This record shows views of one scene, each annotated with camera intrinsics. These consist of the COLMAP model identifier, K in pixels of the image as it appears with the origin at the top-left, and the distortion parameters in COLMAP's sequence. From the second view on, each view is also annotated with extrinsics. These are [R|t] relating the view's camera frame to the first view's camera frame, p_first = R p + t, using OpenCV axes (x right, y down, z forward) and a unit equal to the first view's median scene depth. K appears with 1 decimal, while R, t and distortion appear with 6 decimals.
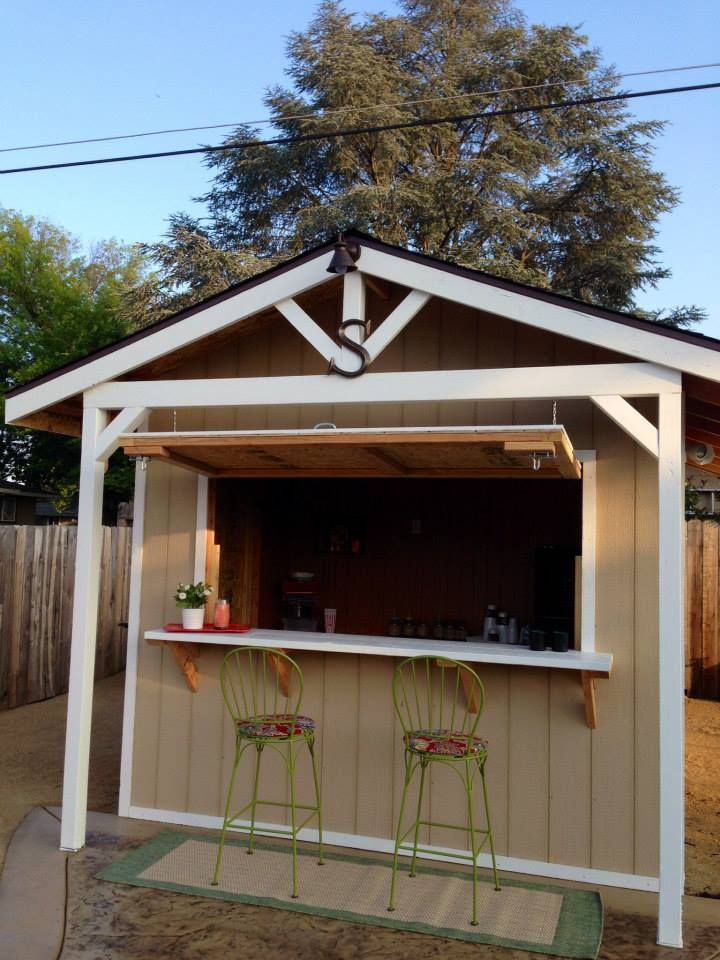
lens RADIAL K [[712.0, 0, 359.1], [0, 712.0, 500.4], [0, 0, 1]] dist [0.036852, 0.008345]
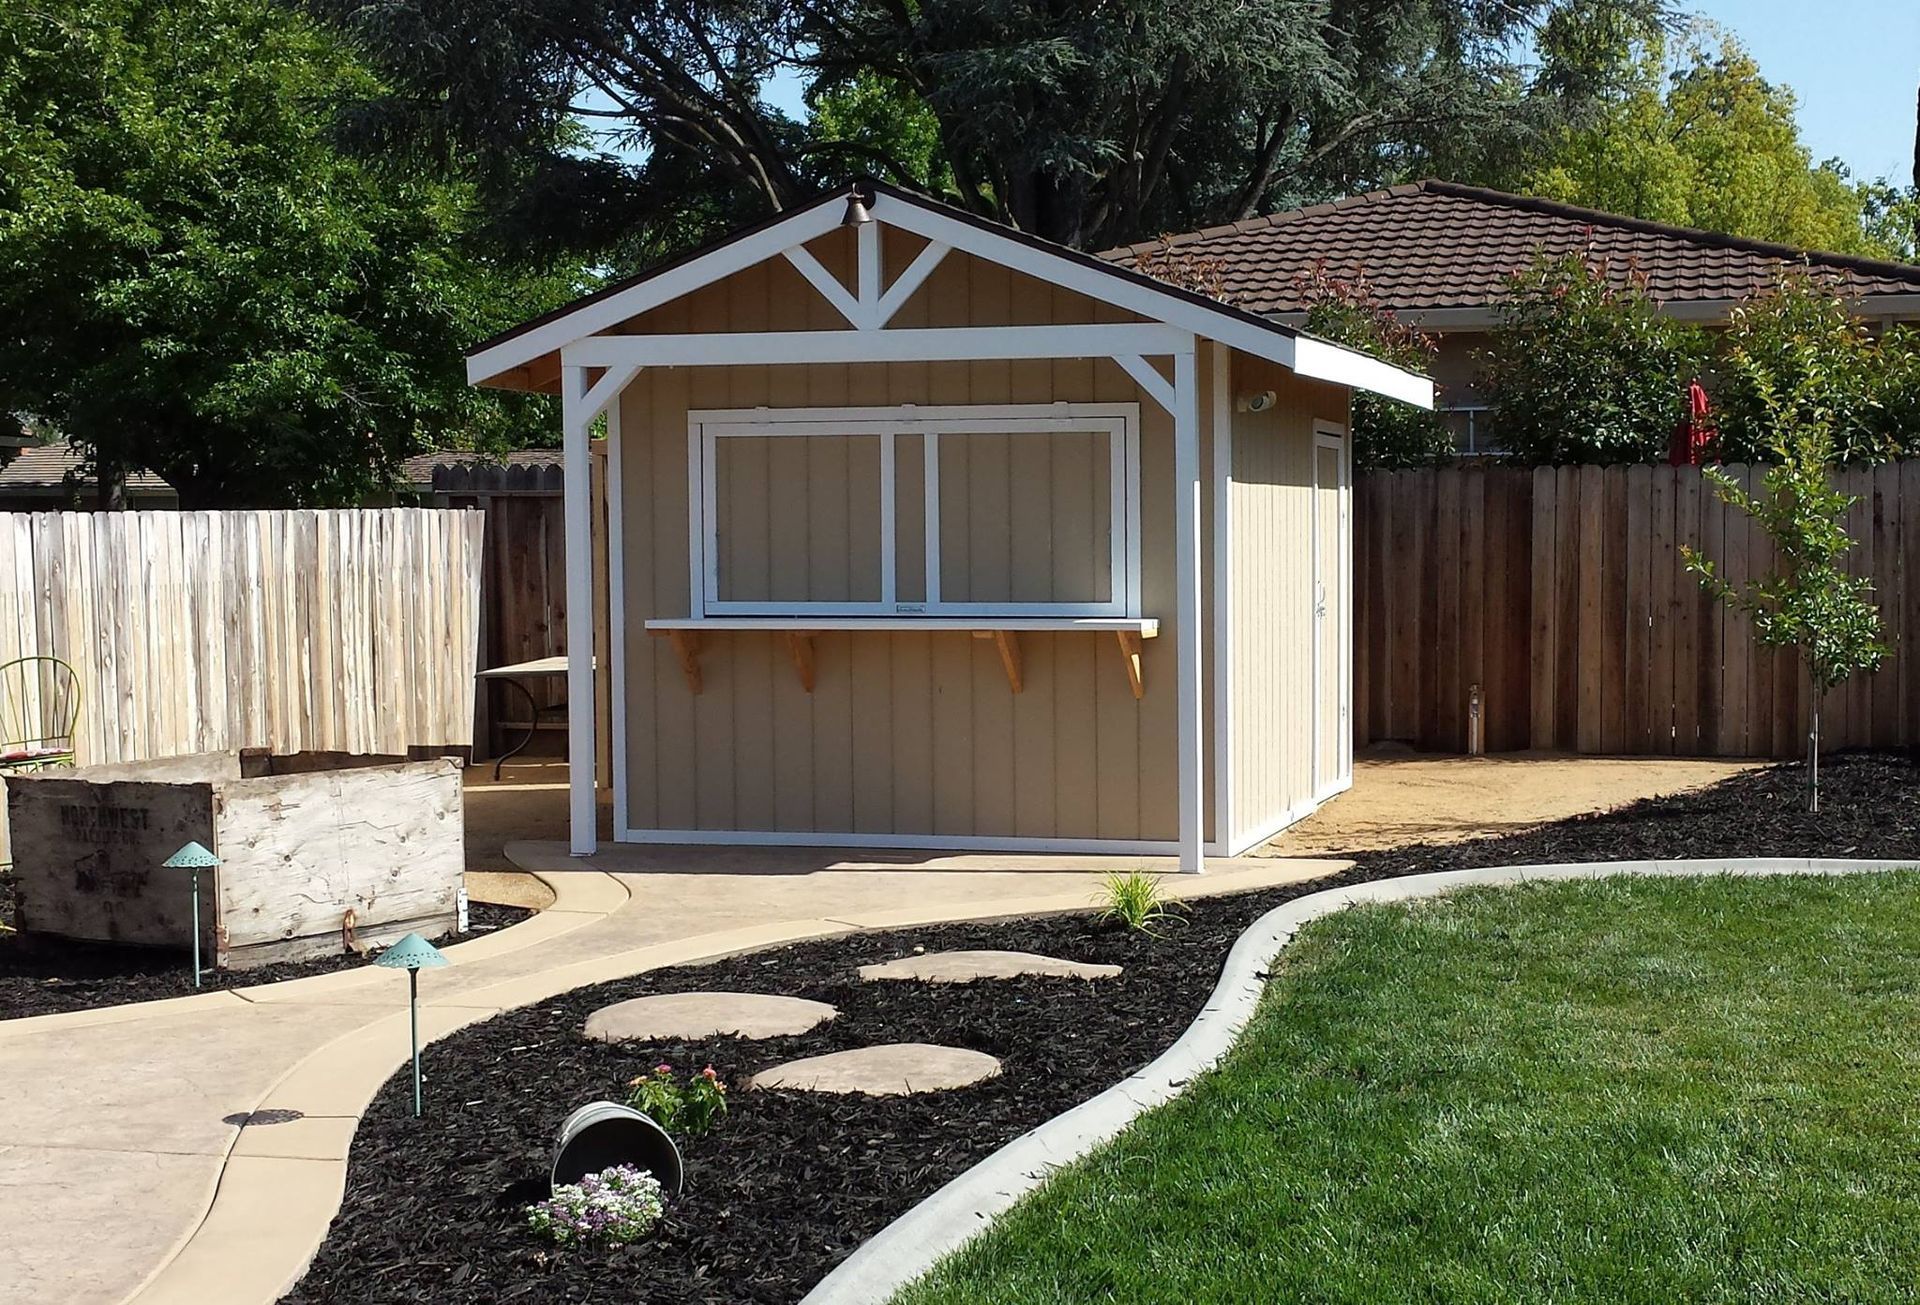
lens RADIAL K [[2312.5, 0, 960.0], [0, 2312.5, 652.5], [0, 0, 1]] dist [-0.001194, -0.005552]
pose [[0.998857, -0.031323, 0.036094, -0.013546], [0.027445, 0.994267, 0.103347, -0.066041], [-0.039125, -0.102239, 0.993990, -1.986557]]
